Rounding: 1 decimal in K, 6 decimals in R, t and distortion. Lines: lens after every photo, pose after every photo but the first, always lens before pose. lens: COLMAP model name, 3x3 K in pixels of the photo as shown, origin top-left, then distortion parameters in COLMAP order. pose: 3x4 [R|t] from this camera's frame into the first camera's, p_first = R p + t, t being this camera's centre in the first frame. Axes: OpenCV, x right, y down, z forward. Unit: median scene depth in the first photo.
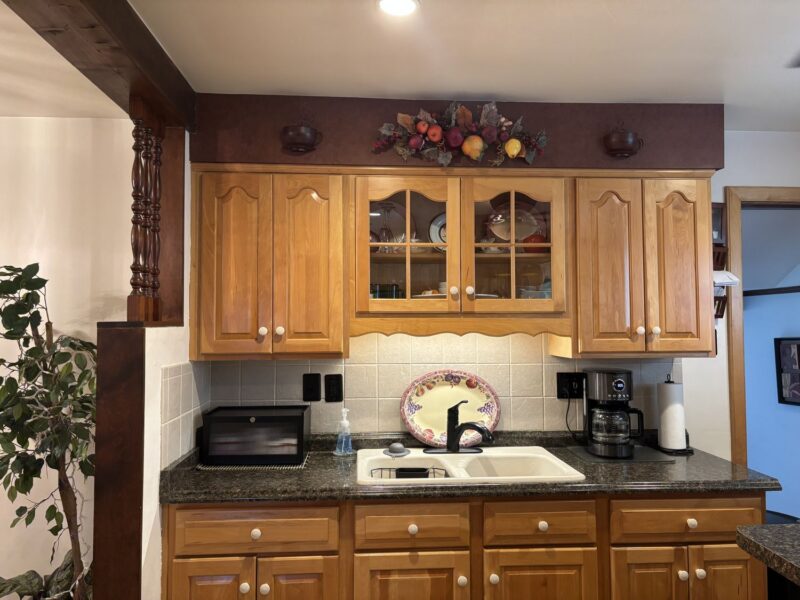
lens RADIAL K [[604.3, 0, 400.7], [0, 604.3, 300.3], [0, 0, 1]] dist [0.039699, -0.037821]
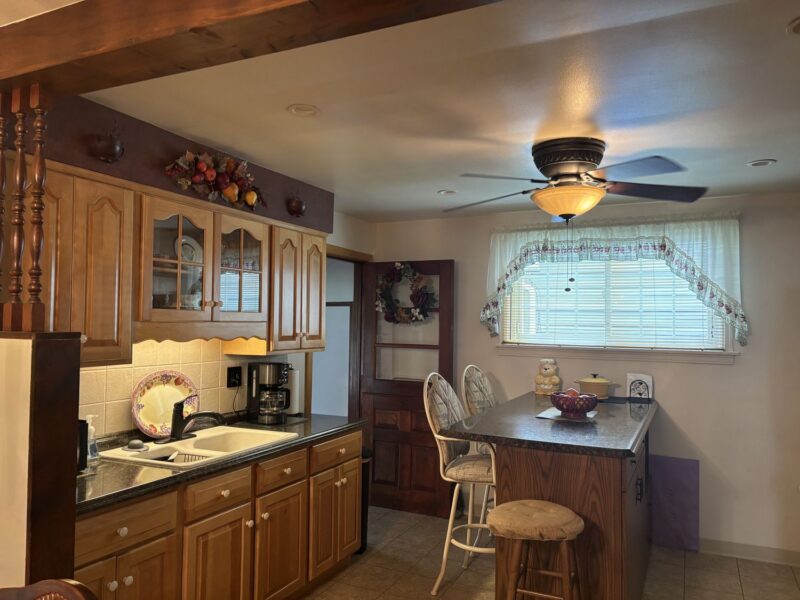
lens RADIAL K [[604.3, 0, 395.4], [0, 604.3, 306.2], [0, 0, 1]] dist [0.039699, -0.037821]
pose [[0.485813, 0.031729, 0.873487, -0.754307], [-0.043998, 0.998962, -0.011816, -0.012813], [-0.872955, -0.032691, 0.486704, 0.069303]]
